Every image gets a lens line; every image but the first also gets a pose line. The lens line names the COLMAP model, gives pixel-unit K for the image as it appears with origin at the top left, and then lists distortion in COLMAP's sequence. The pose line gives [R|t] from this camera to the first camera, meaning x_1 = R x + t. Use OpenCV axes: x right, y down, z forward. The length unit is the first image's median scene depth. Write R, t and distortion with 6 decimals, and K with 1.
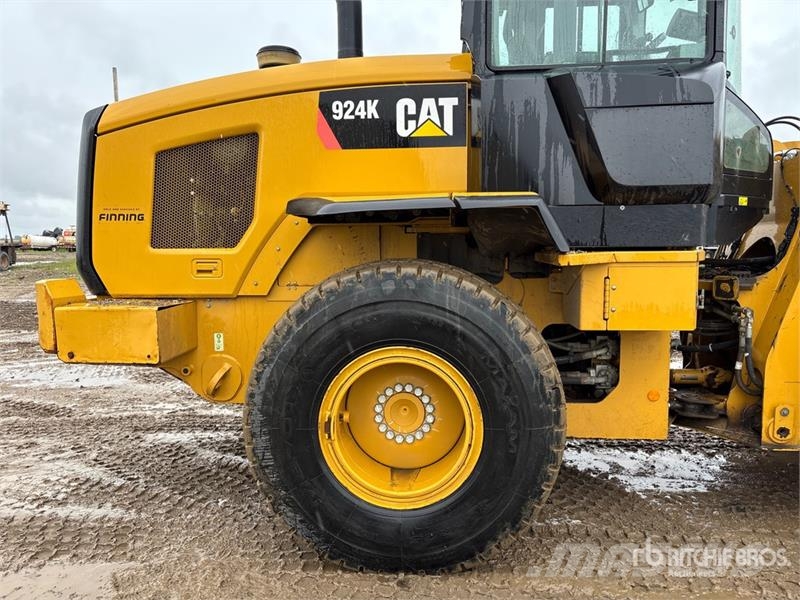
lens RADIAL K [[602.9, 0, 403.3], [0, 602.9, 308.8], [0, 0, 1]] dist [0.055912, -0.084288]
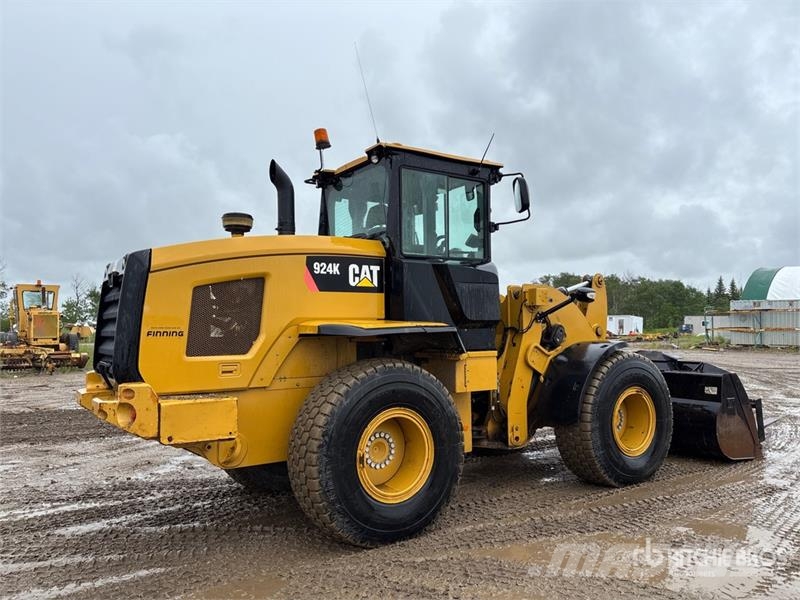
lens RADIAL K [[602.9, 0, 403.3], [0, 602.9, 308.8], [0, 0, 1]] dist [0.055912, -0.084288]
pose [[0.775234, 0.021800, 0.631297, -0.949661], [0.069200, 0.990458, -0.119181, -0.011768], [-0.627872, 0.136079, 0.766328, -0.365979]]
